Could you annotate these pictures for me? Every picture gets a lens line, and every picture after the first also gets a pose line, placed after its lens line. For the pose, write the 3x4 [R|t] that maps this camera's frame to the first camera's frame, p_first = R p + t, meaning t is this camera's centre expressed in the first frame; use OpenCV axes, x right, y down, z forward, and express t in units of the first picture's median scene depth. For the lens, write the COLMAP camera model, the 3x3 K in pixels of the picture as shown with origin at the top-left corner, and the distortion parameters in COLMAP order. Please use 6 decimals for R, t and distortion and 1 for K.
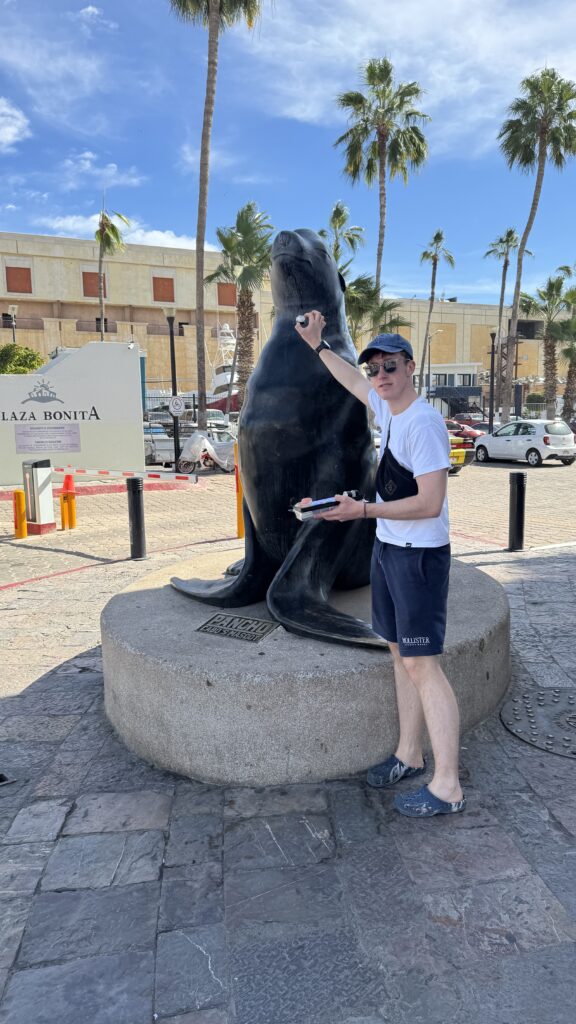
lens RADIAL K [[663.2, 0, 288.0], [0, 663.2, 512.0], [0, 0, 1]] dist [0.041061, -0.002984]
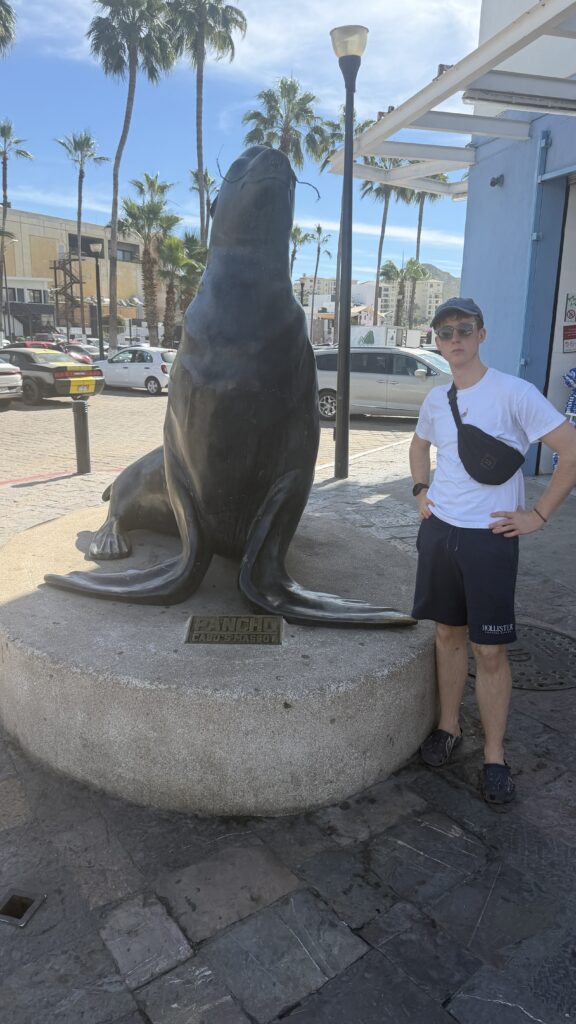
lens RADIAL K [[683.0, 0, 288.0], [0, 683.0, 512.0], [0, 0, 1]] dist [0.029411, 0.001670]
pose [[0.855224, -0.095241, 0.509433, -0.535738], [0.043355, 0.992671, 0.112802, -0.084777], [-0.516443, -0.074384, 0.853085, 0.271891]]
